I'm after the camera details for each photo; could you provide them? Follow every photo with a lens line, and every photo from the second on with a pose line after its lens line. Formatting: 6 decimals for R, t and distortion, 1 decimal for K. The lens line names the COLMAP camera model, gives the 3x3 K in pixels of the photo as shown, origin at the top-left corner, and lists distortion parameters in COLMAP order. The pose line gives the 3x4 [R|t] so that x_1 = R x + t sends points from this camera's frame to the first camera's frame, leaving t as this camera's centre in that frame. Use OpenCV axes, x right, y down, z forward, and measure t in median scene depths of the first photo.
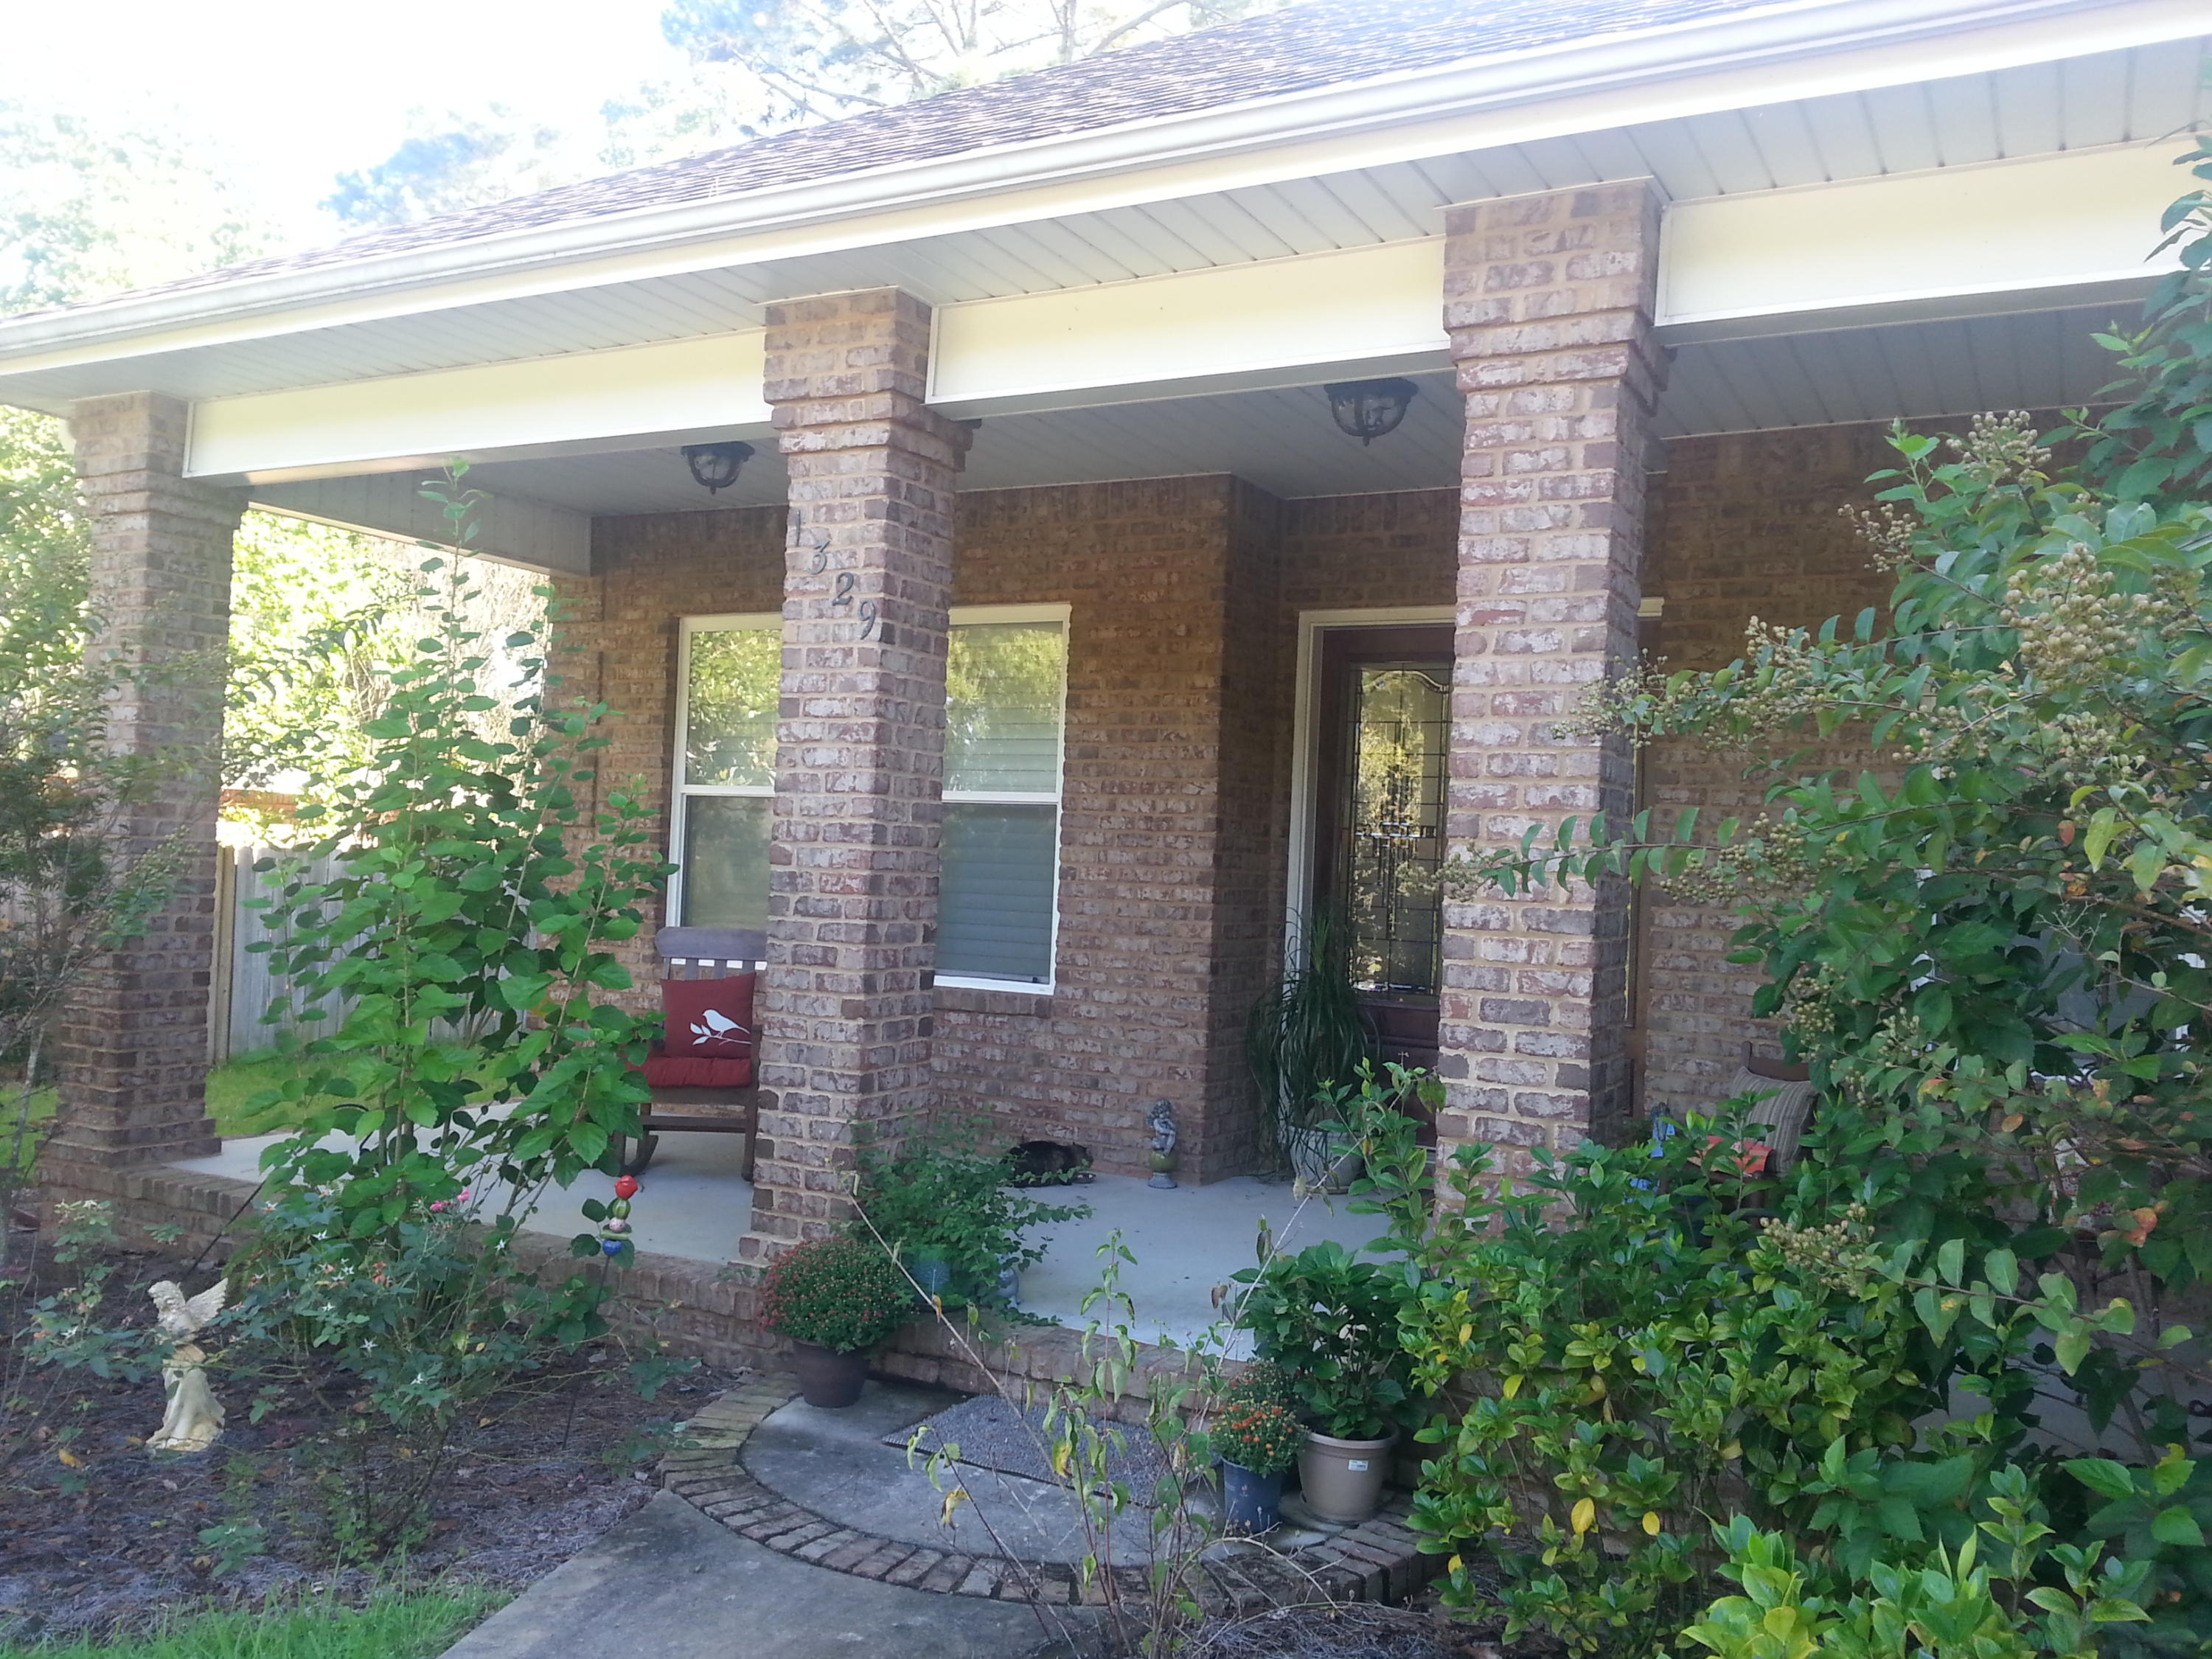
lens RADIAL K [[1805.7, 0, 1088.7], [0, 1805.7, 839.1], [0, 0, 1]] dist [0.100584, -0.000429]
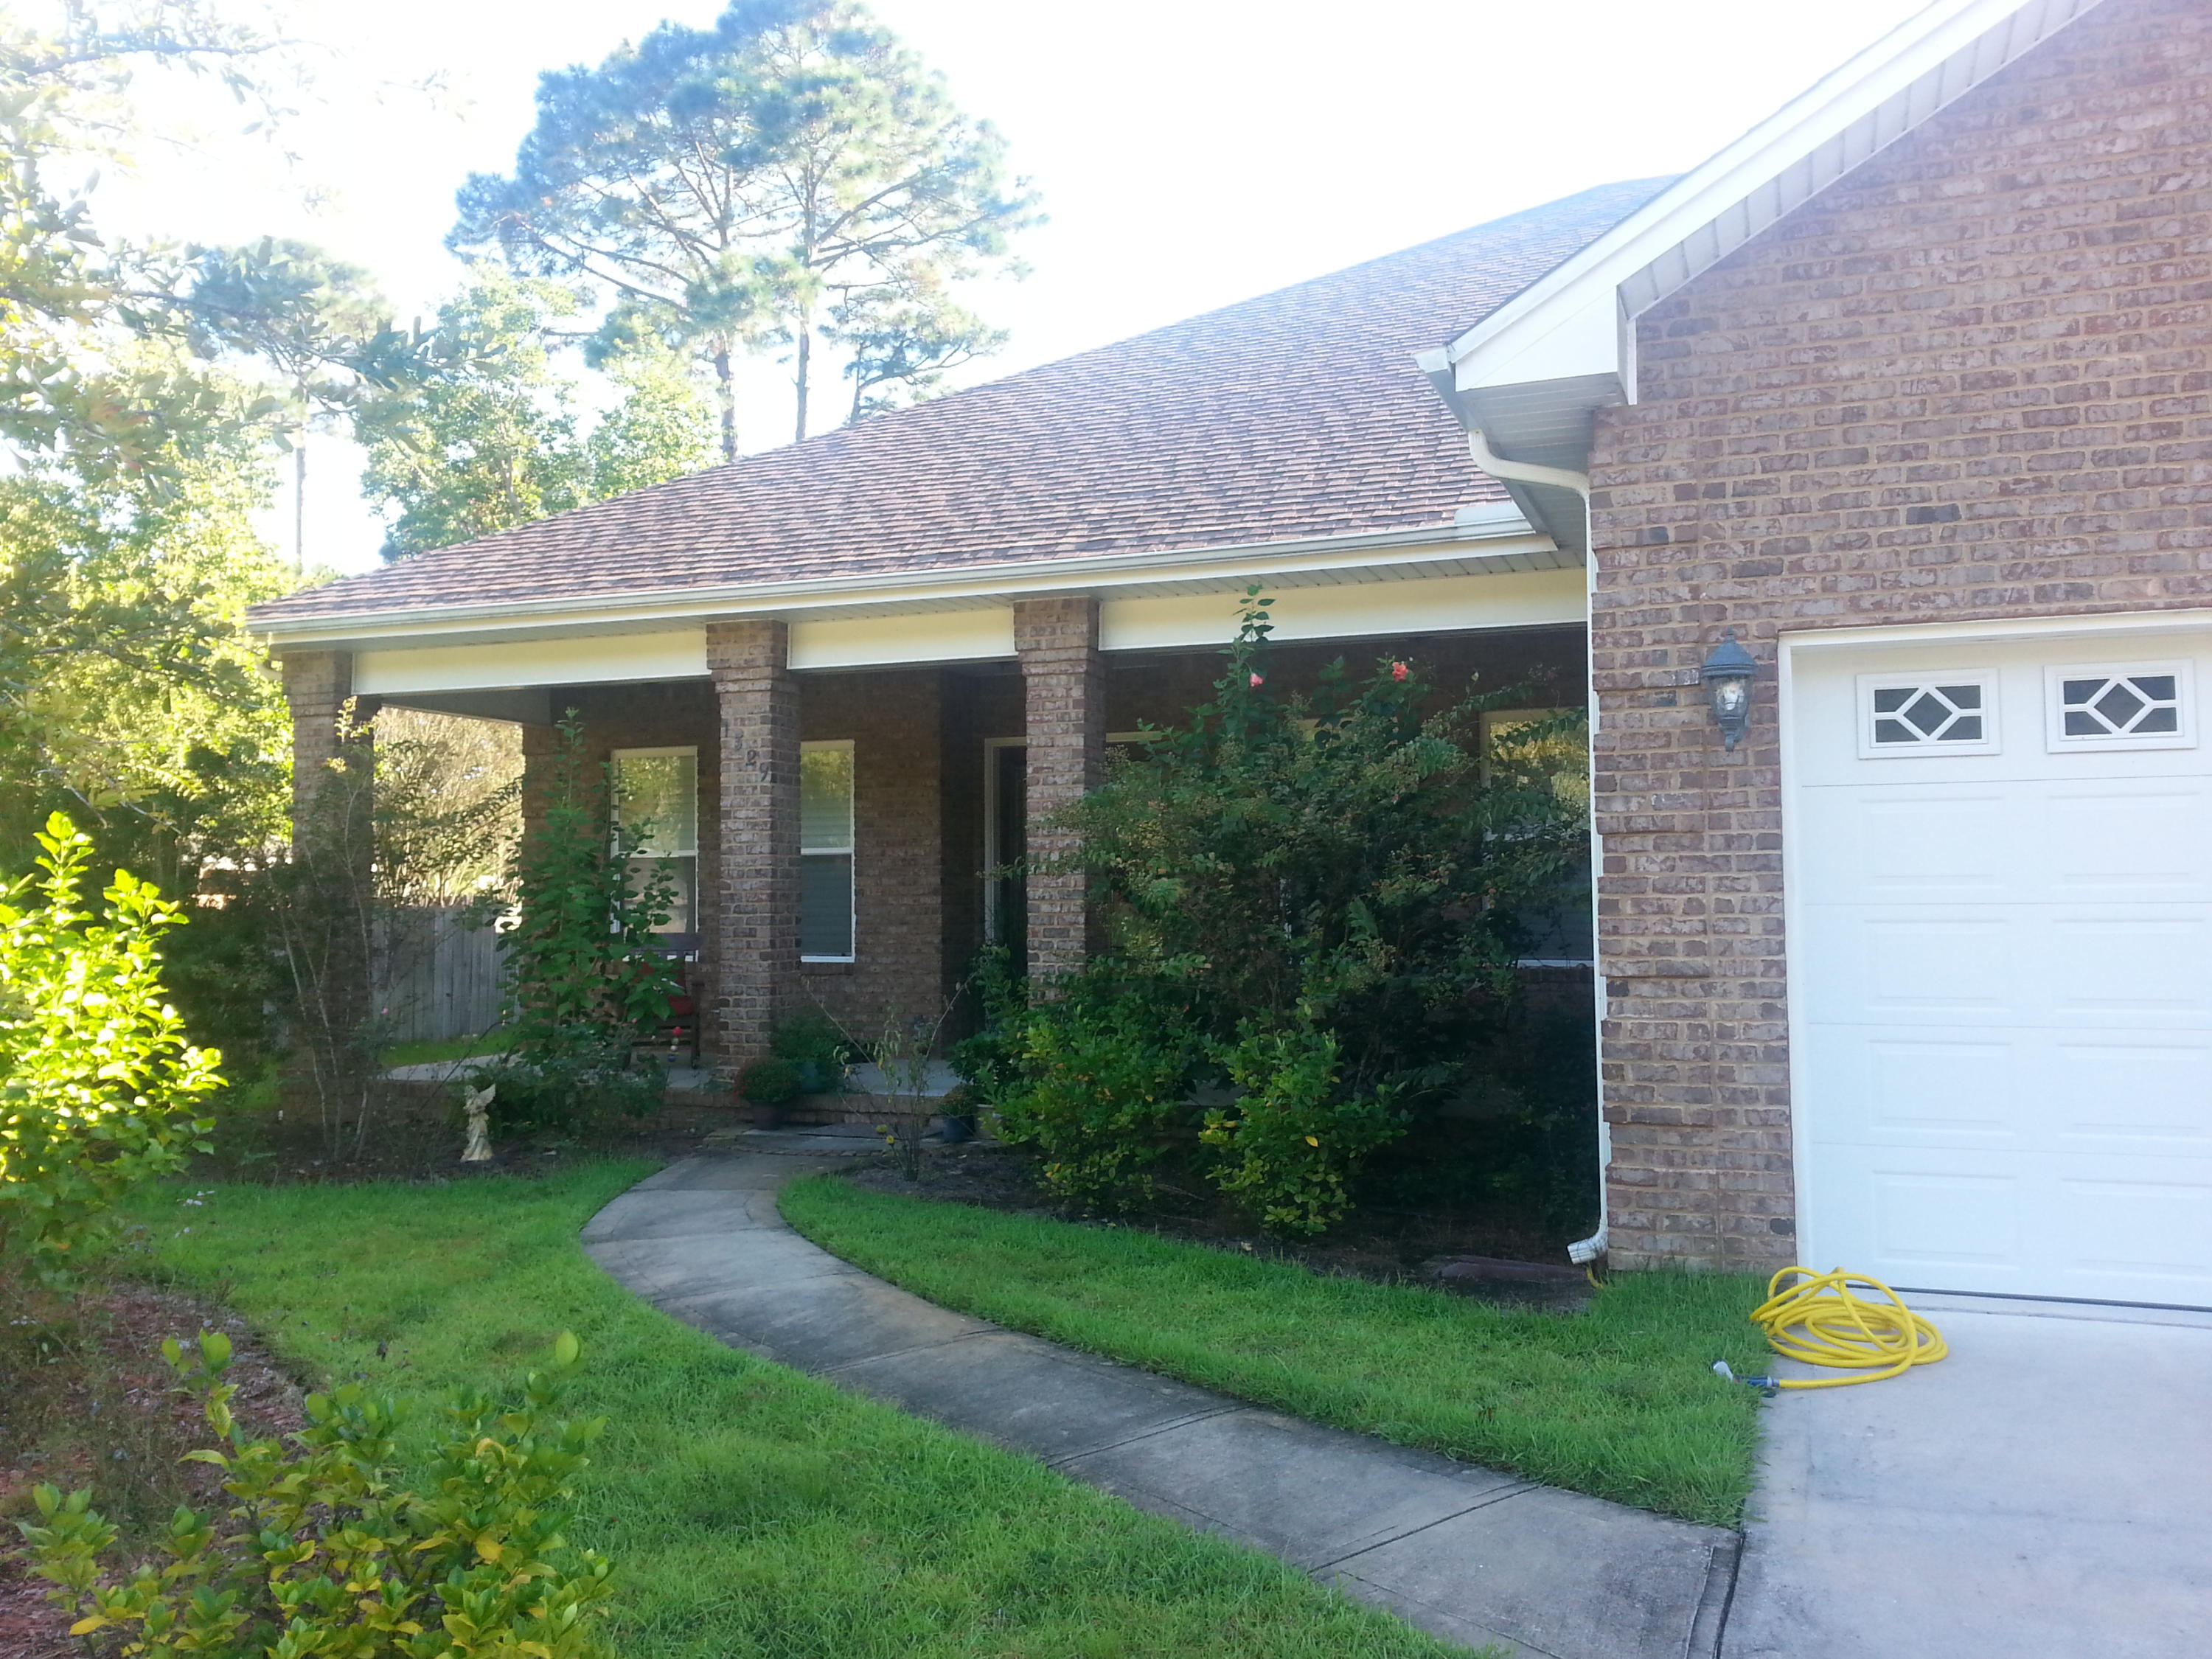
lens RADIAL K [[1805.7, 0, 1088.7], [0, 1805.7, 839.1], [0, 0, 1]] dist [0.100584, -0.000429]
pose [[0.990630, -0.044054, 0.129274, -0.023616], [0.046649, 0.998765, -0.017116, 0.011101], [-0.128360, 0.022987, 0.991461, -1.154969]]
